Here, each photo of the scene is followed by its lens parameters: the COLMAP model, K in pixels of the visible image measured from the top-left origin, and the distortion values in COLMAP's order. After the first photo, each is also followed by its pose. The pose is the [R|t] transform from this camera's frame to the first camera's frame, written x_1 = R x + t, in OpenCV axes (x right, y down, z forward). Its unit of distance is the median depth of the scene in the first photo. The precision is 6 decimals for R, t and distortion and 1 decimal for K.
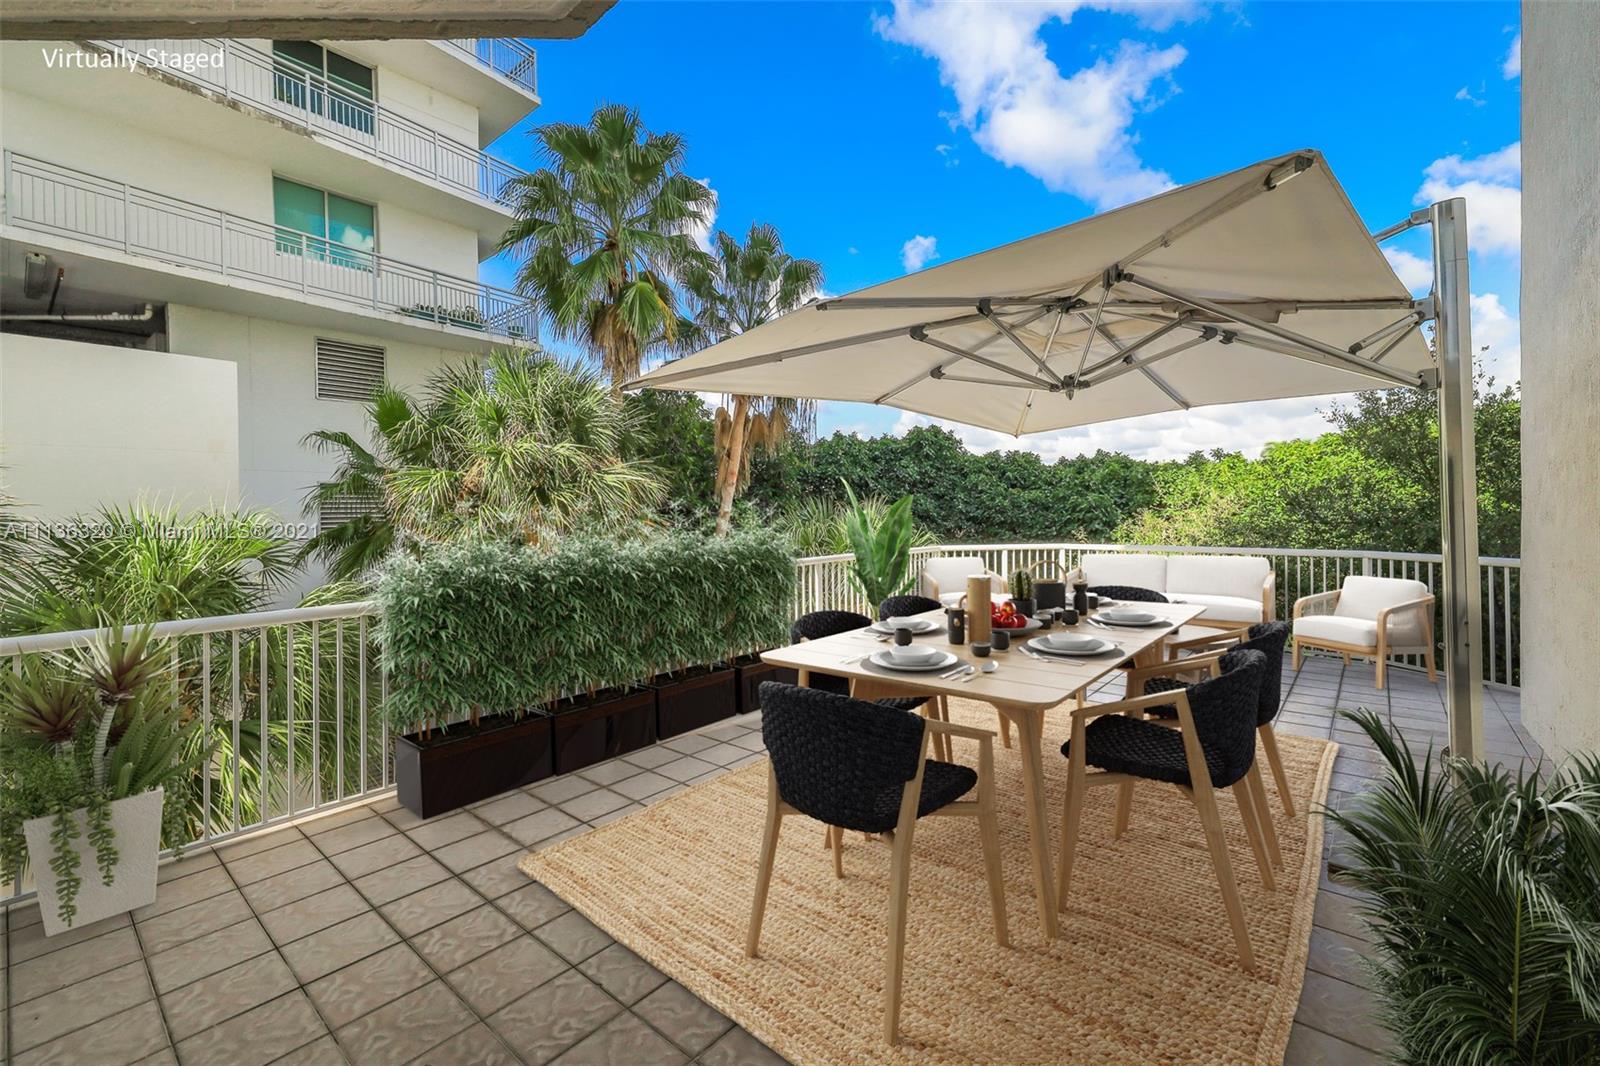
lens RADIAL K [[676.2, 0, 795.9], [0, 676.2, 510.3], [0, 0, 1]] dist [0.000873, 0.000128]
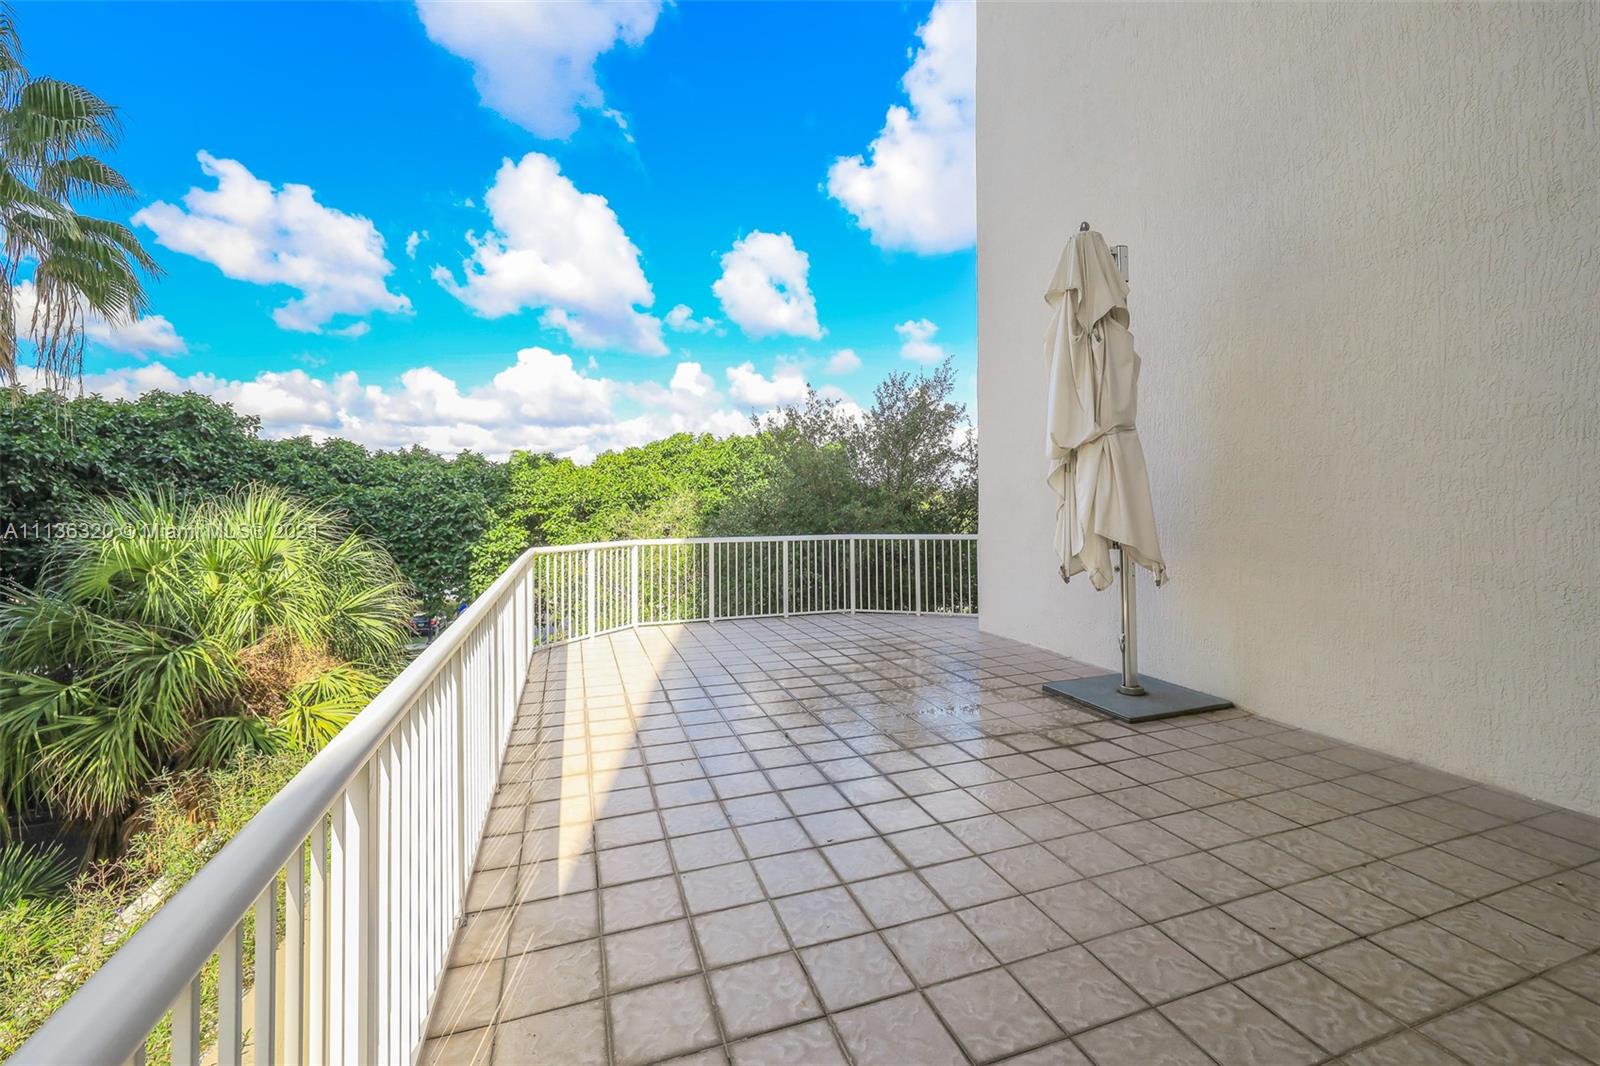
lens RADIAL K [[683.4, 0, 807.8], [0, 683.4, 491.5], [0, 0, 1]] dist [0.001177, 0.000679]
pose [[0.495966, 0.022172, 0.868059, -0.149435], [0.004034, 0.999604, -0.027837, 0.003000], [-0.868333, 0.017308, 0.495680, 0.123741]]
